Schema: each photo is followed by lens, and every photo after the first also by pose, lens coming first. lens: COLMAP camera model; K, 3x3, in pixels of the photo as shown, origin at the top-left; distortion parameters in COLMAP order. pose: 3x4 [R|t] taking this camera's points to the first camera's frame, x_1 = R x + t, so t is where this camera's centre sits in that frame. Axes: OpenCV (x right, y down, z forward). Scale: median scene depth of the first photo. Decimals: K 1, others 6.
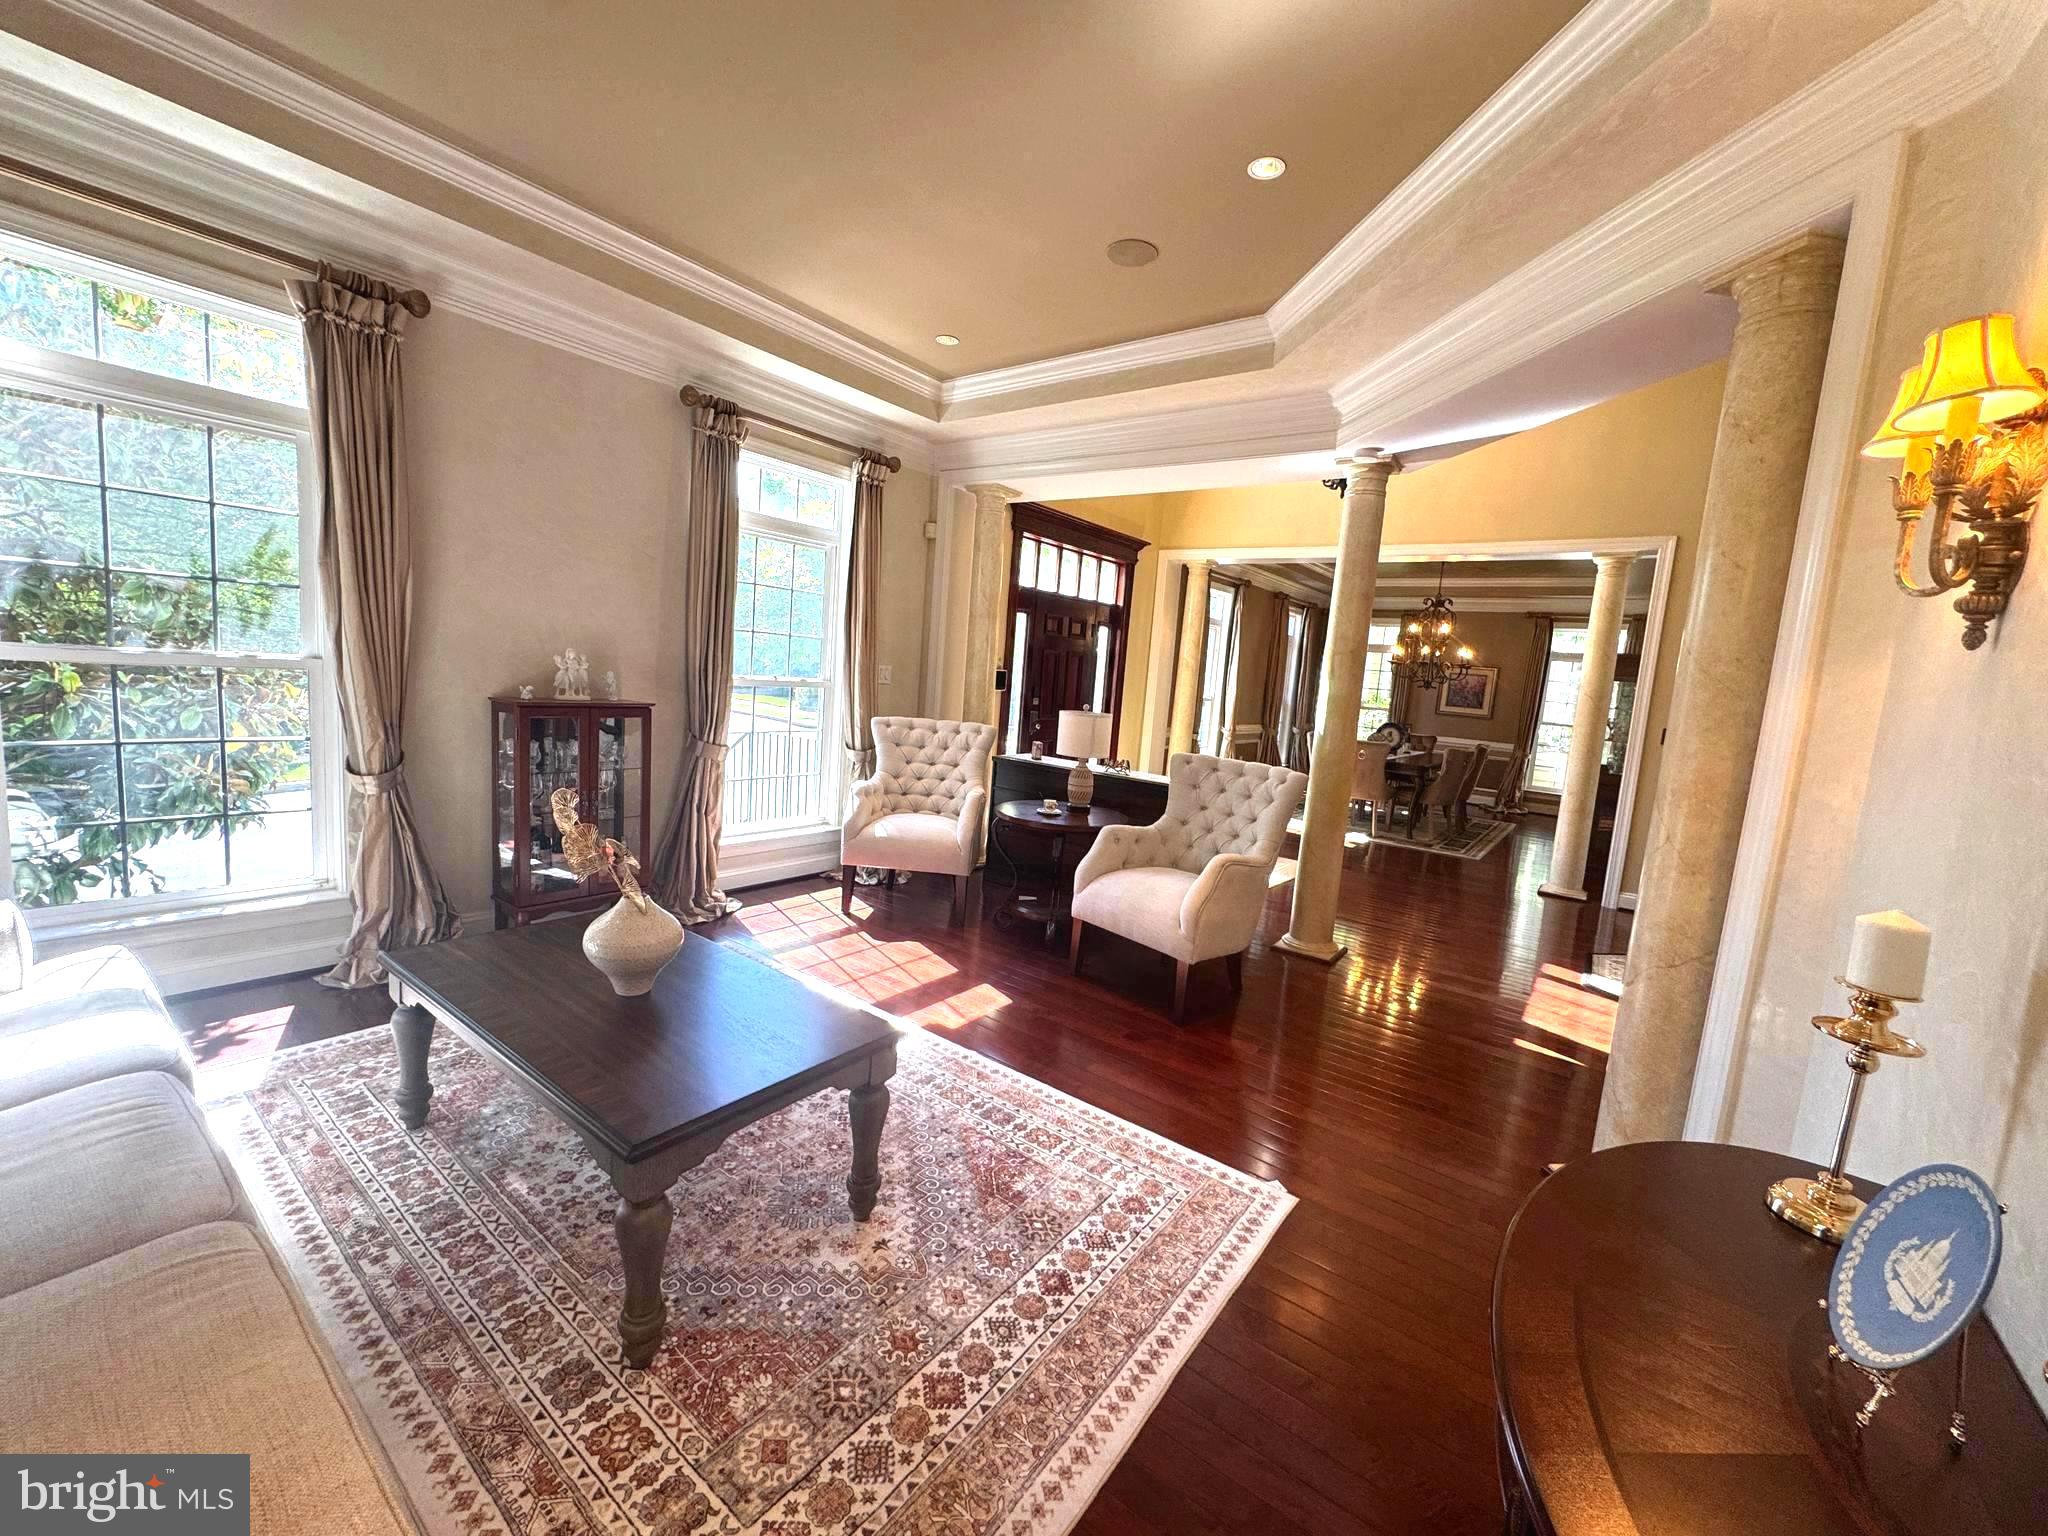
lens RADIAL K [[814.9, 0, 1033.0], [0, 814.9, 764.3], [0, 0, 1]] dist [-0.004179, -0.000402]
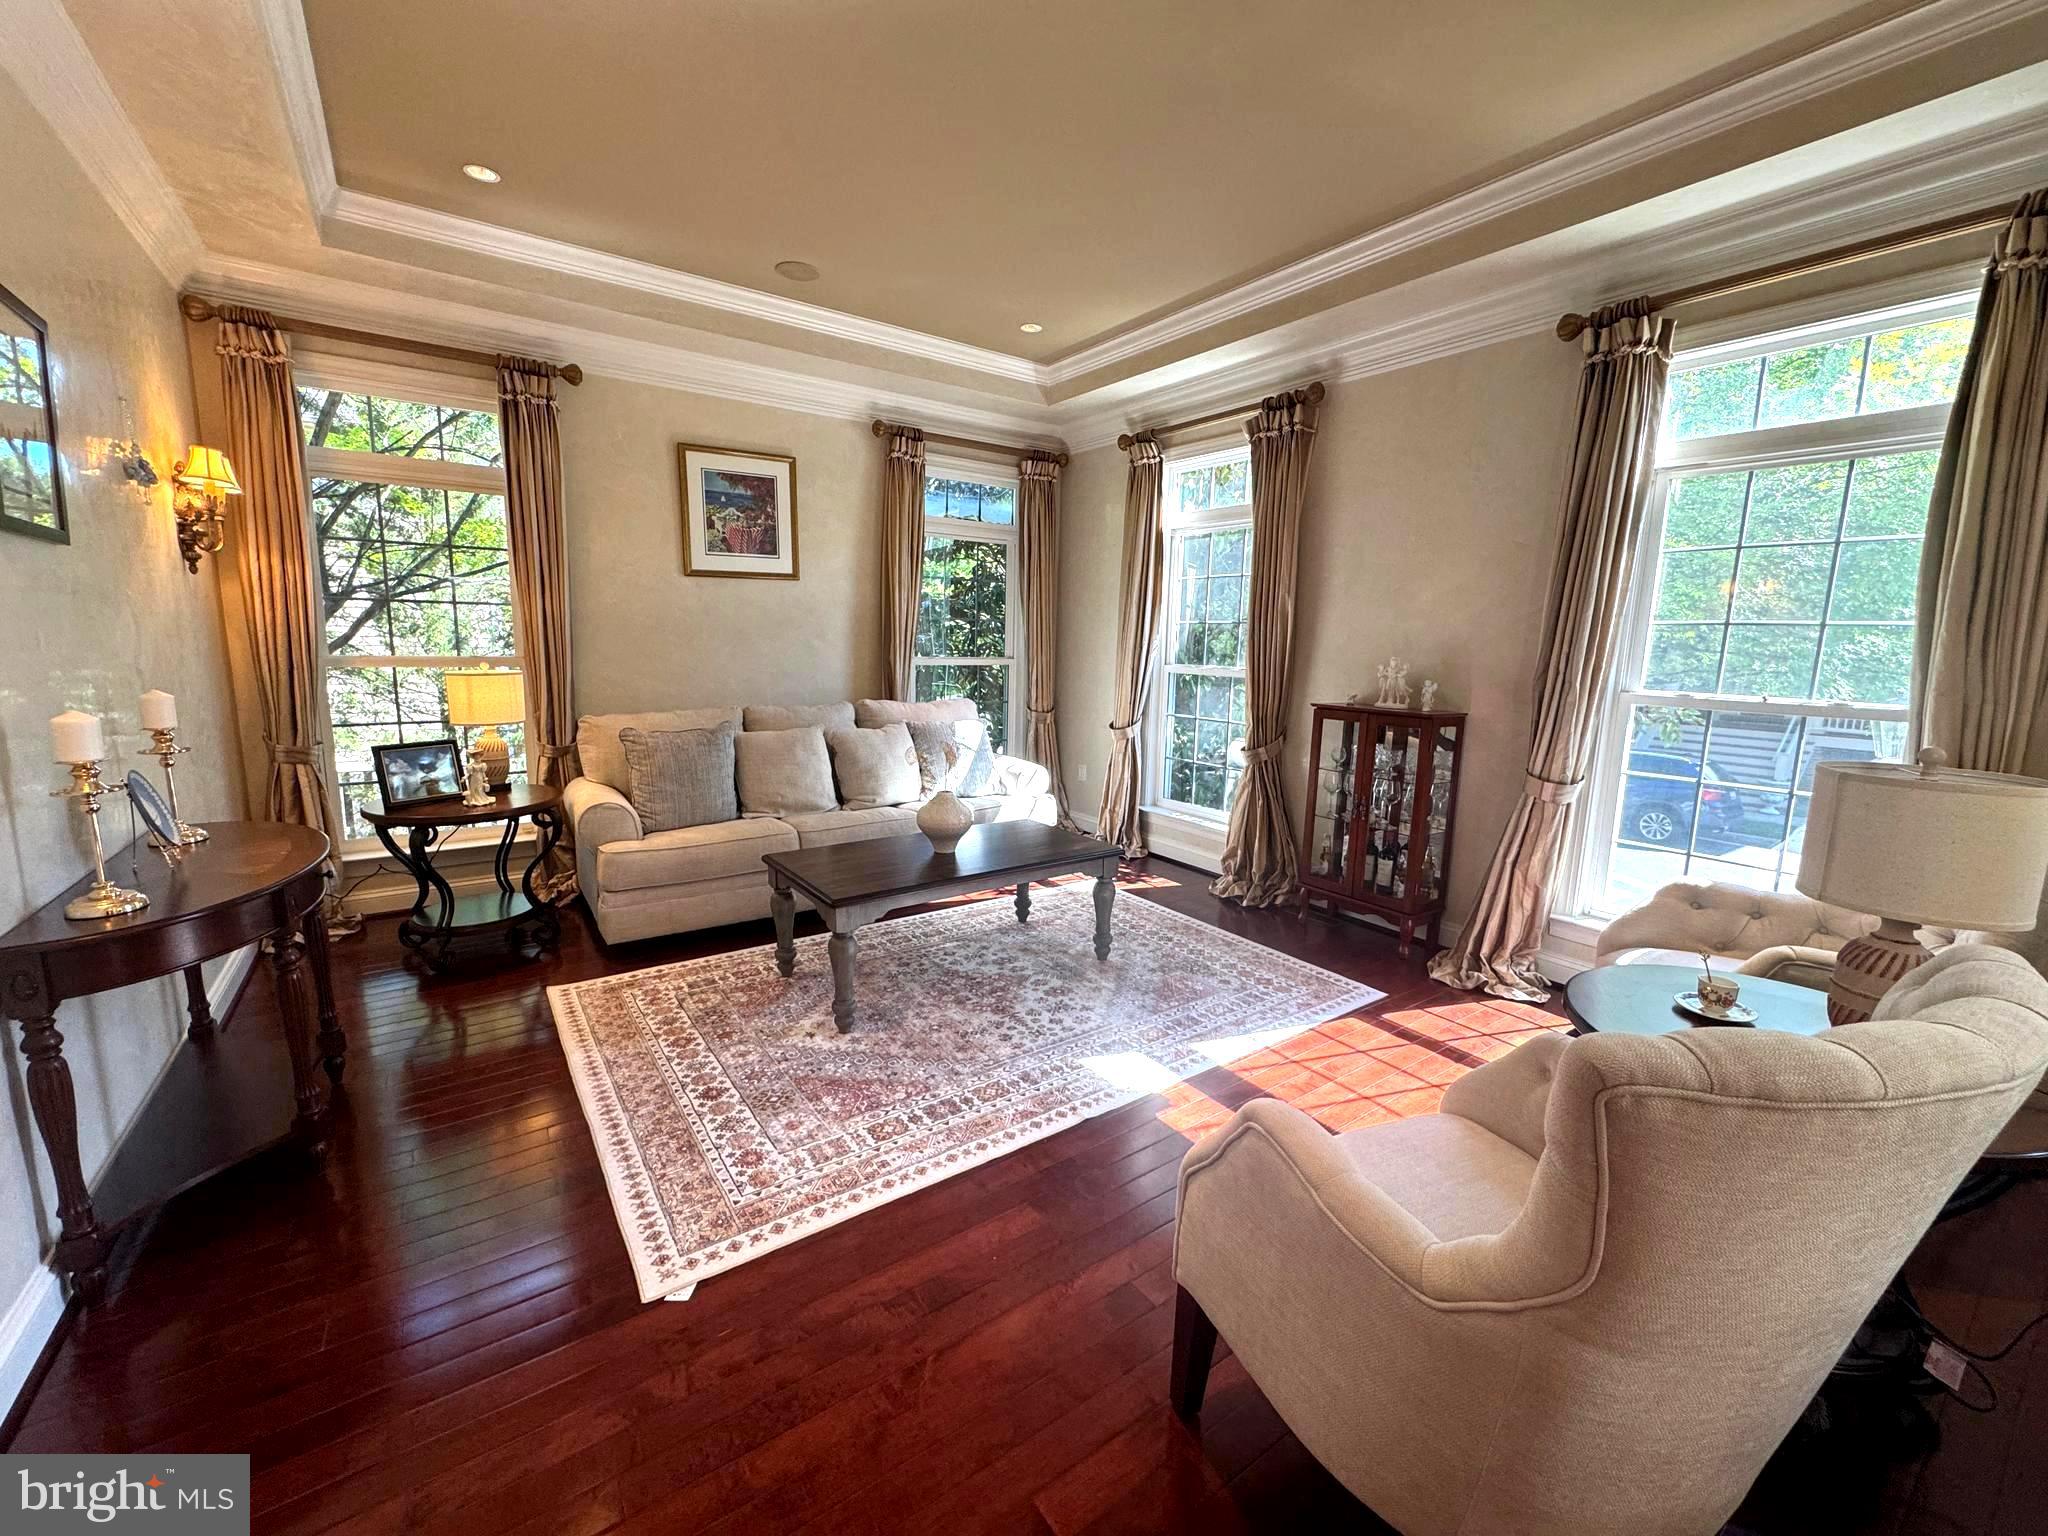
lens RADIAL K [[814.9, 0, 1025.9], [0, 814.9, 768.7], [0, 0, 1]] dist [-0.004179, -0.000402]
pose [[-0.305506, 0.069281, -0.949666, 0.858796], [-0.155009, 0.980427, 0.121391, -0.091662], [0.939488, 0.184292, -0.288787, 1.393229]]
